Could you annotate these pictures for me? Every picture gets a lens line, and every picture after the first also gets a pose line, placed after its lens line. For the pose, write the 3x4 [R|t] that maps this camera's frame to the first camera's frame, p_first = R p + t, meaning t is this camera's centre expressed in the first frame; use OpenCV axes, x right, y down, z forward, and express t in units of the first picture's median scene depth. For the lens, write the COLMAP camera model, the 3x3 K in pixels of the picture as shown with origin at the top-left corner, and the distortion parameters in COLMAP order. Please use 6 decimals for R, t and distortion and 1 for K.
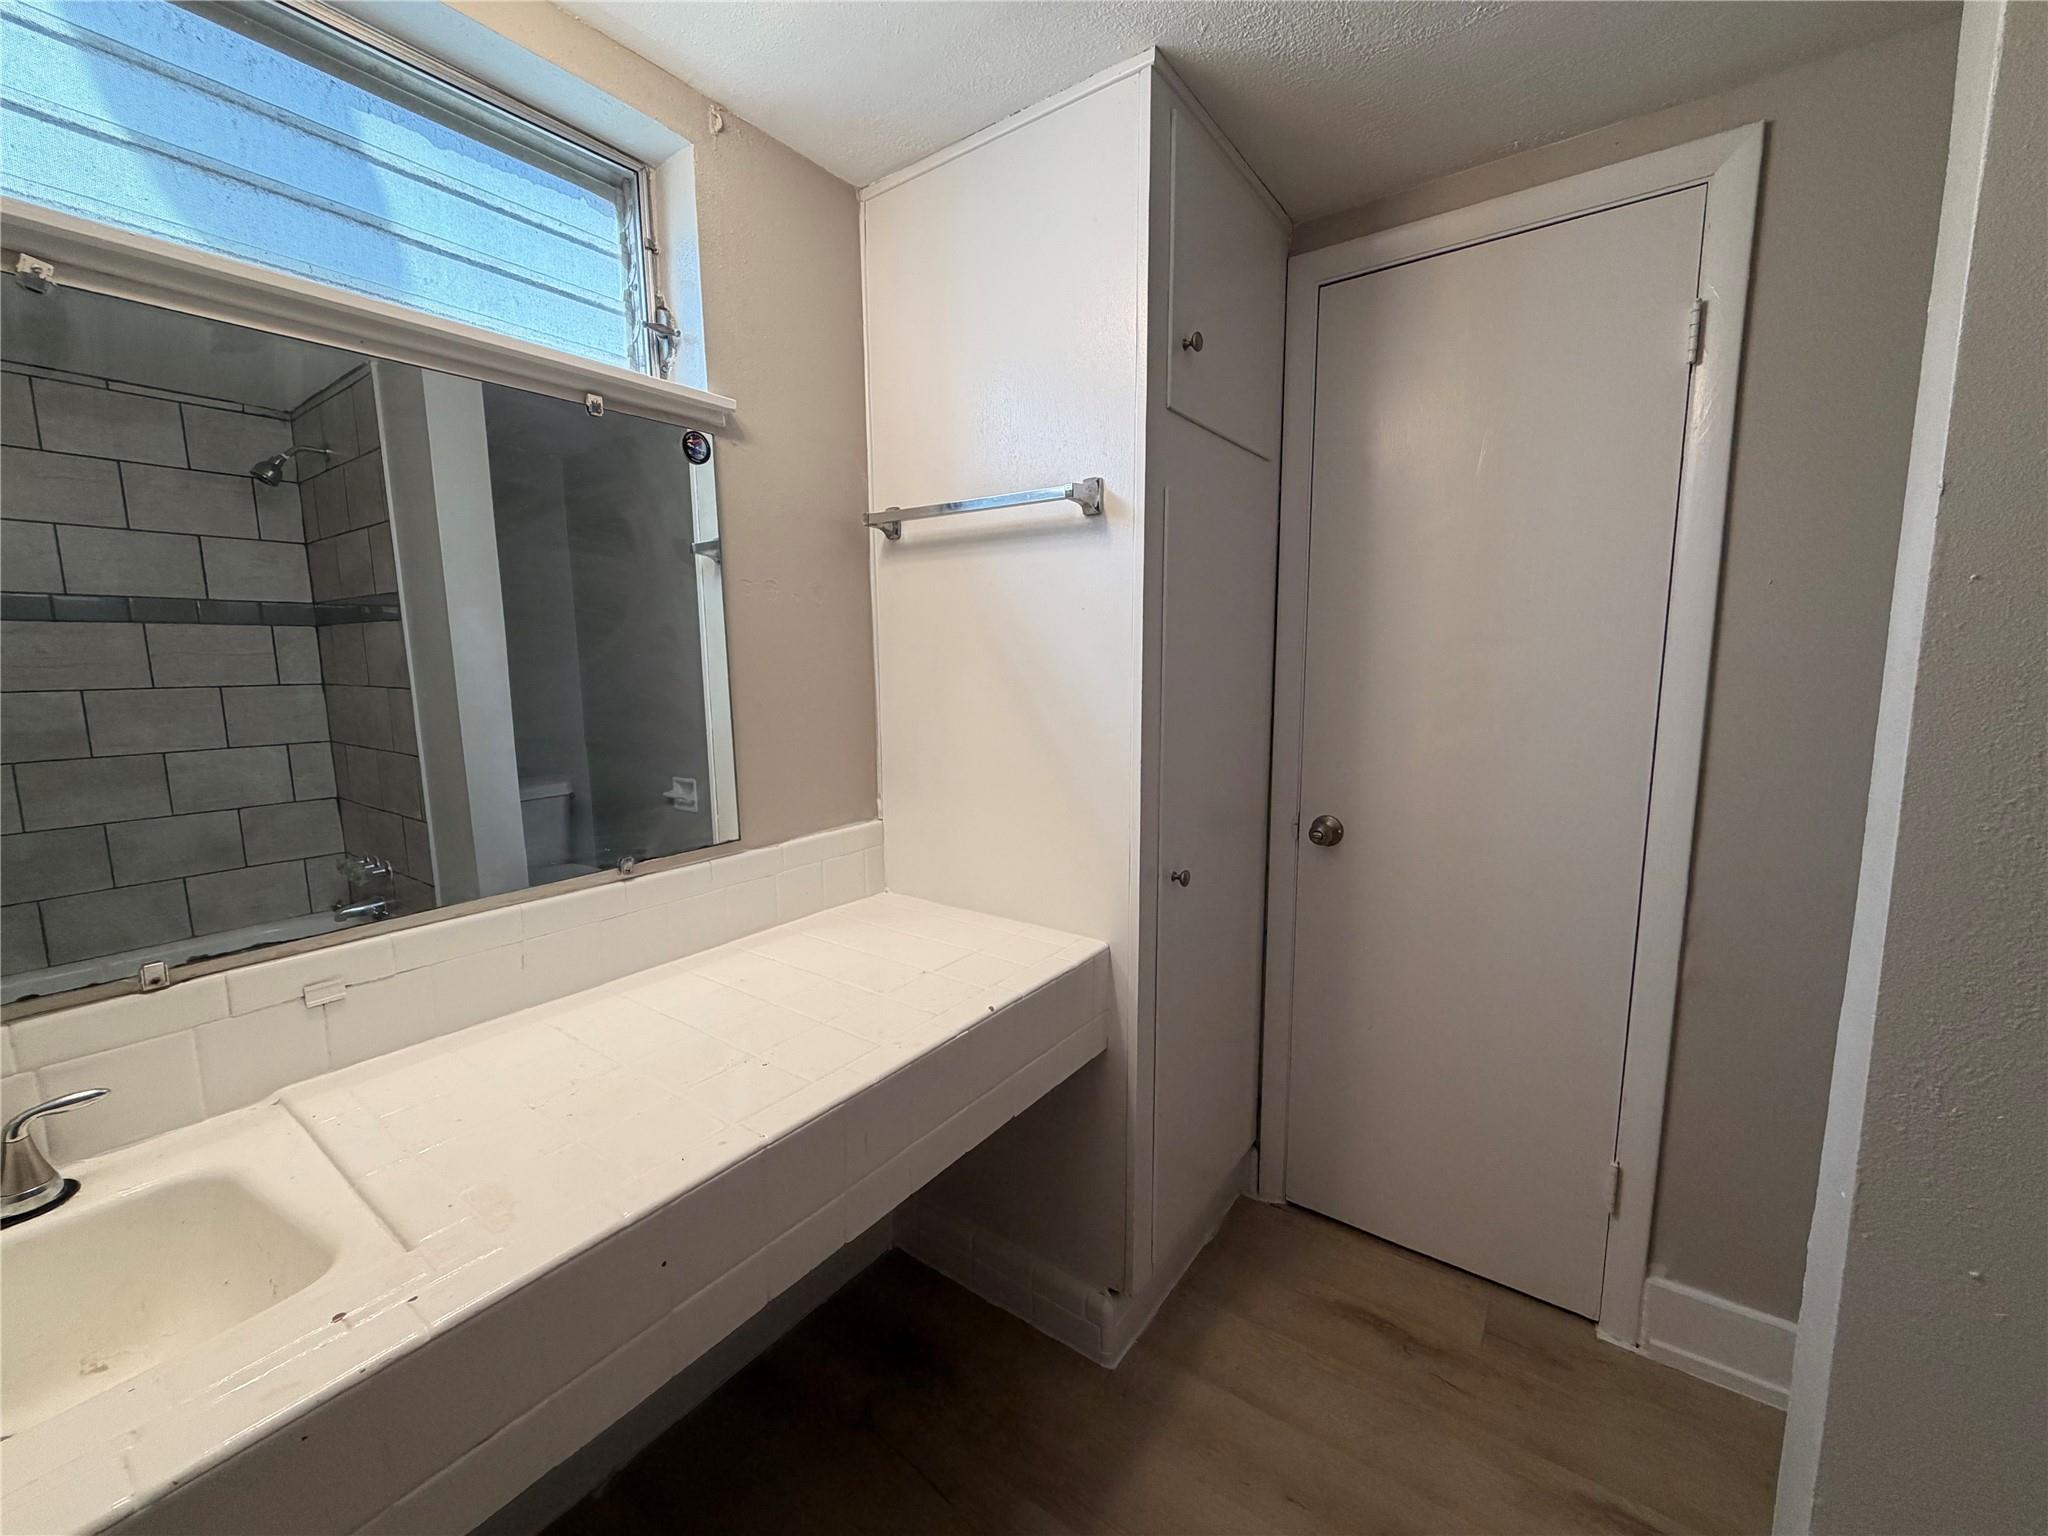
lens RADIAL K [[817.3, 0, 1011.7], [0, 817.3, 769.9], [0, 0, 1]] dist [-0.000498, -0.000135]
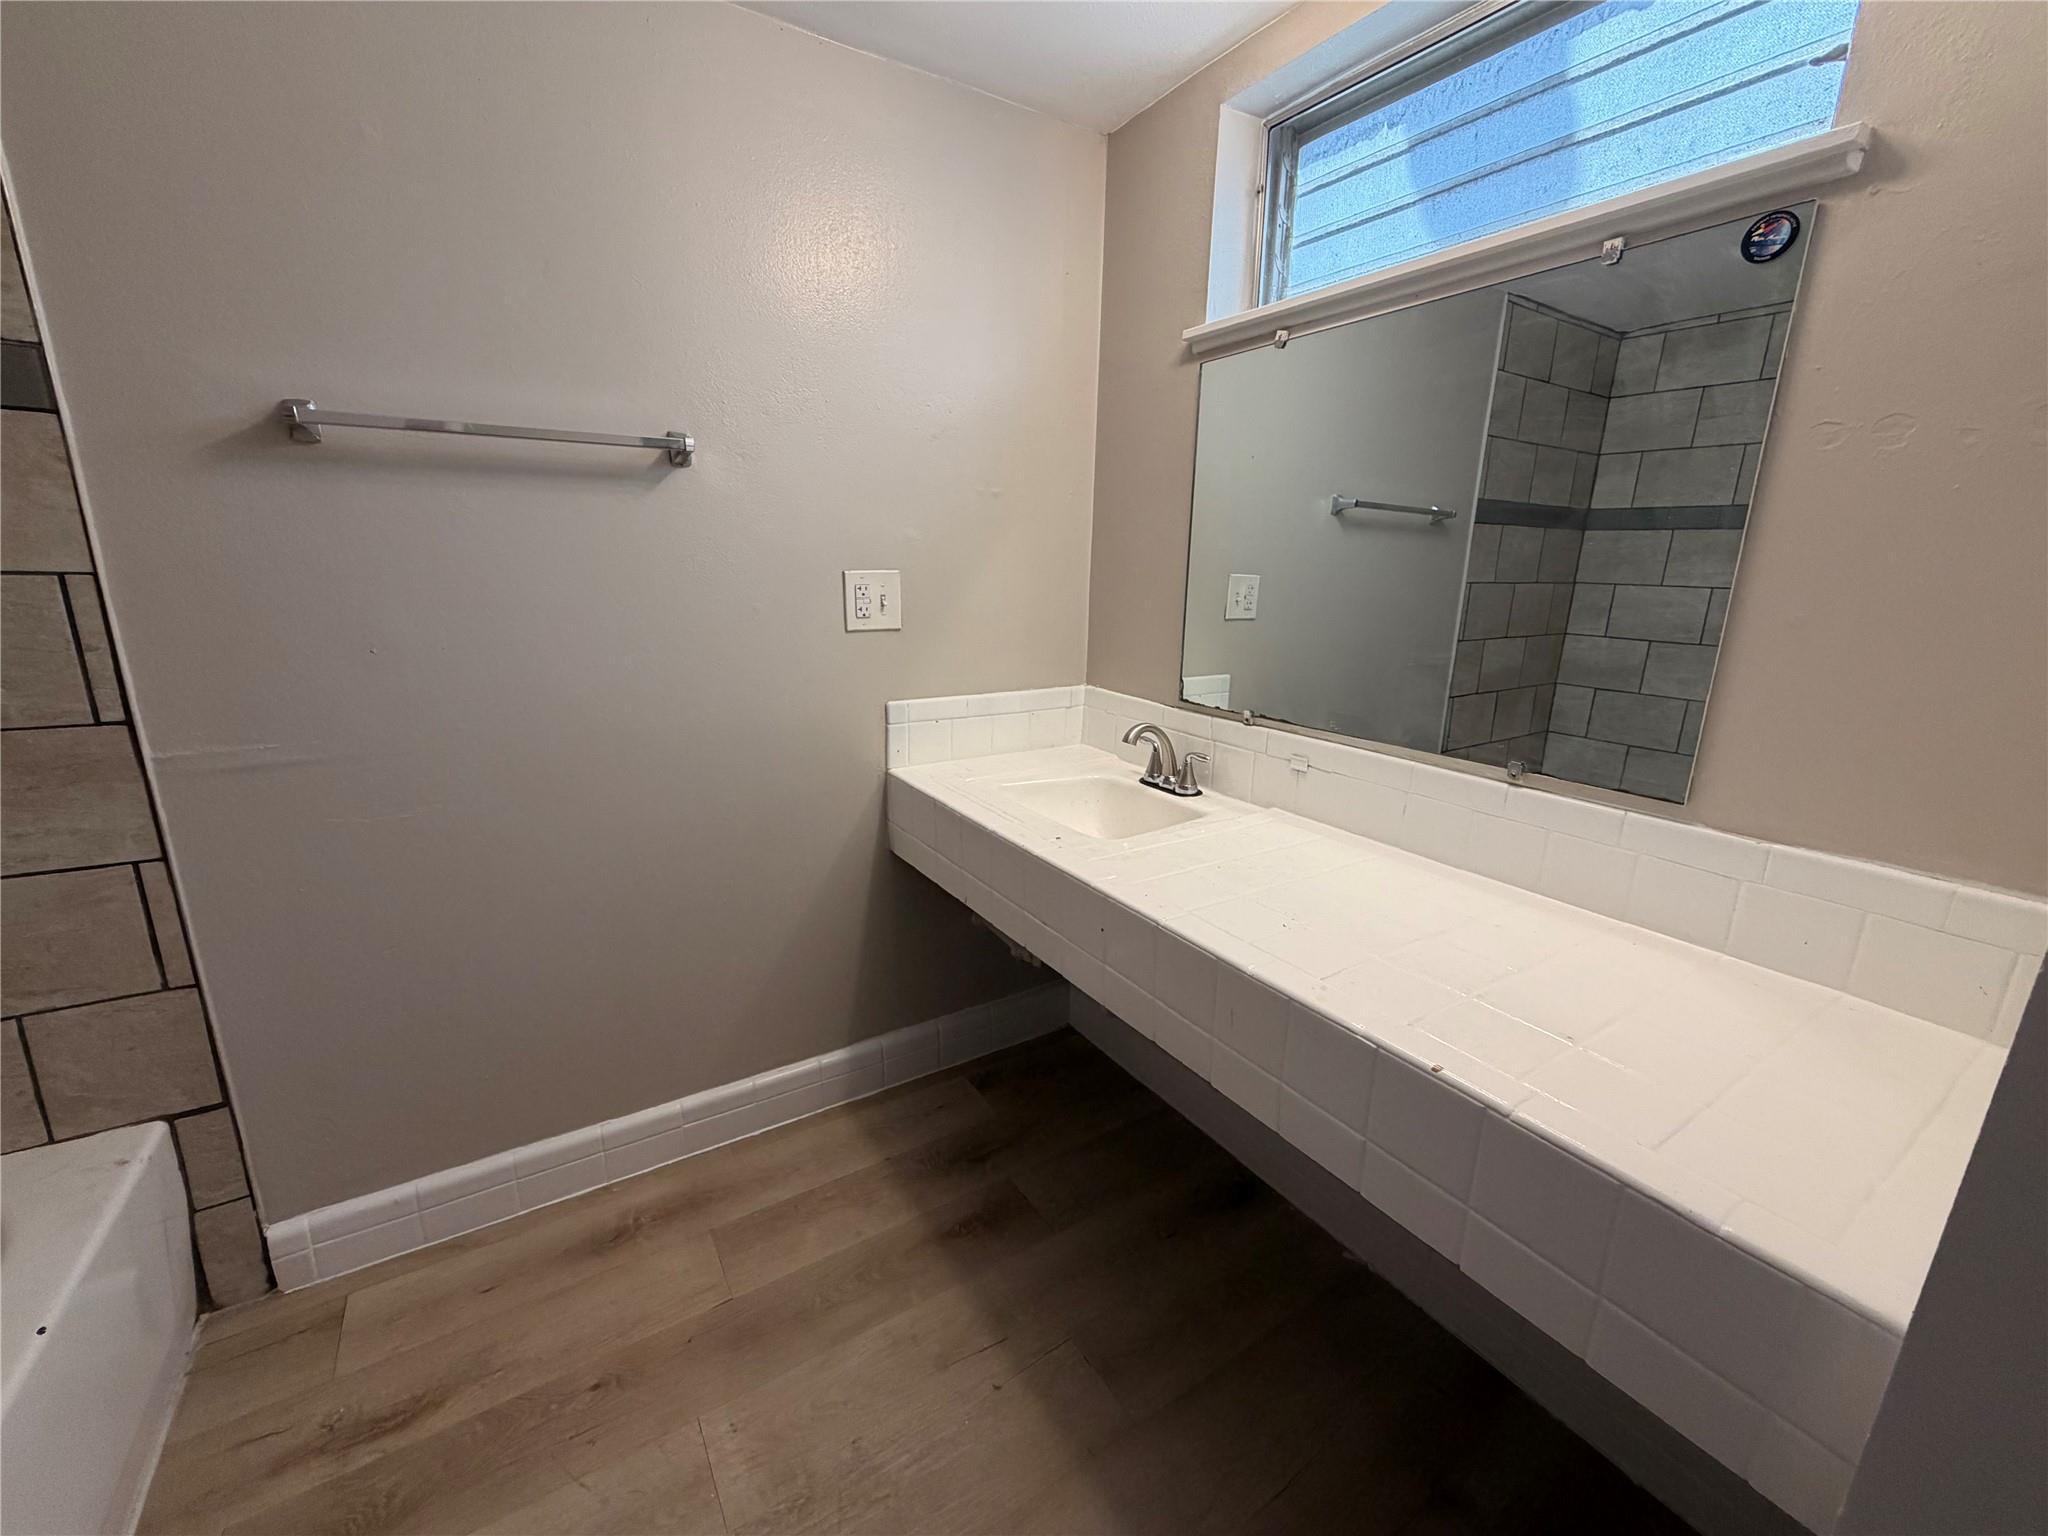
lens RADIAL K [[817.3, 0, 1017.5], [0, 817.3, 758.8], [0, 0, 1]] dist [-0.000498, -0.000135]
pose [[-0.352824, 0.229927, -0.907000, 0.661595], [-0.139672, 0.945536, 0.294028, -0.103894], [0.925206, 0.230423, -0.301494, 0.831865]]
